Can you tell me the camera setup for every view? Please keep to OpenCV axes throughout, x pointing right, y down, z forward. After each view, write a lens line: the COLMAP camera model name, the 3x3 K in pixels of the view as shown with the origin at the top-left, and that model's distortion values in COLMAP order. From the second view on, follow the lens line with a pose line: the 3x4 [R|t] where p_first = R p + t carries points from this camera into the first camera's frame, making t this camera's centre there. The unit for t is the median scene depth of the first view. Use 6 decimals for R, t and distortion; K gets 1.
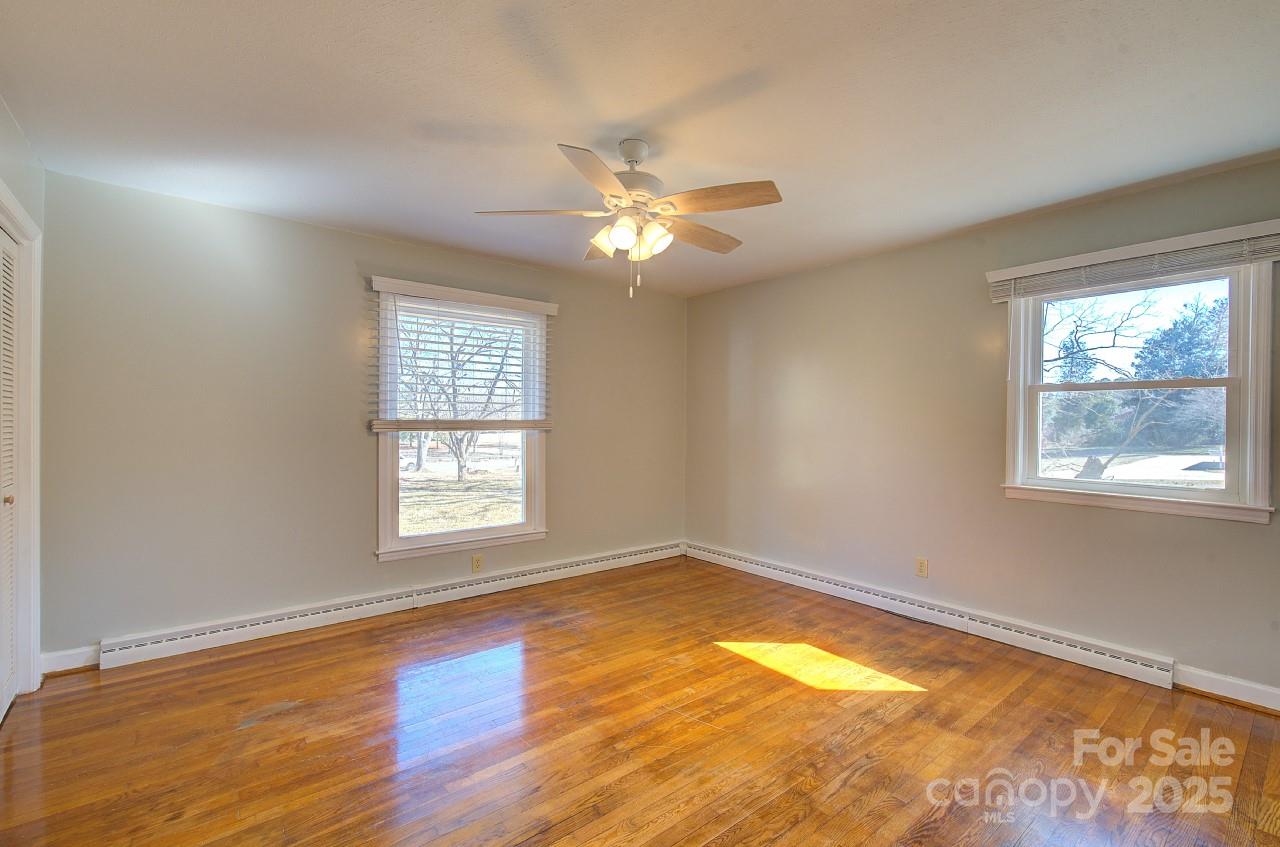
lens RADIAL K [[563.4, 0, 631.8], [0, 563.4, 413.0], [0, 0, 1]] dist [-0.000162, -0.000044]
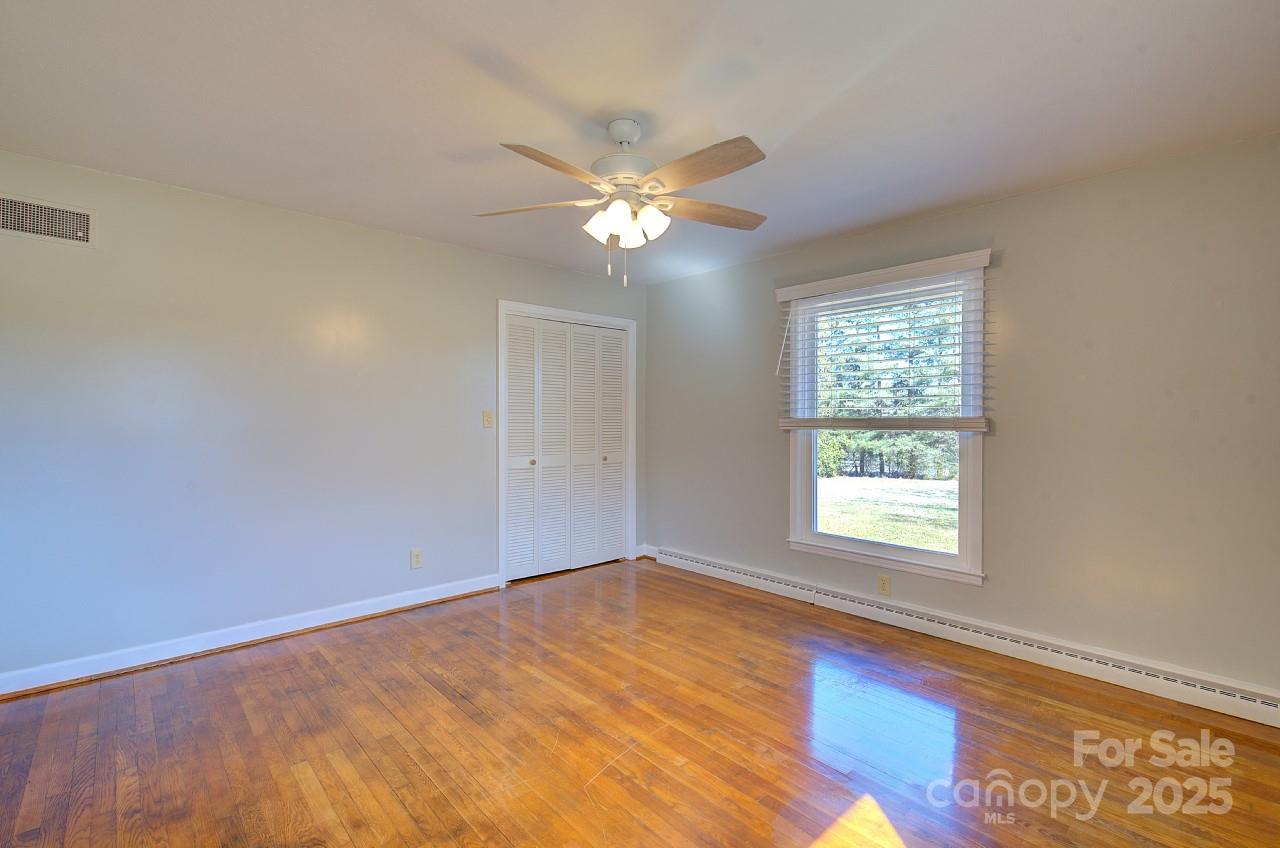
lens RADIAL K [[563.4, 0, 631.8], [0, 563.4, 413.5], [0, 0, 1]] dist [-0.000162, -0.000044]
pose [[0.065266, -0.015565, -0.997747, 0.628665], [0.014943, 0.999781, -0.014620, 0.014007], [0.997756, -0.013955, 0.065484, 0.630675]]
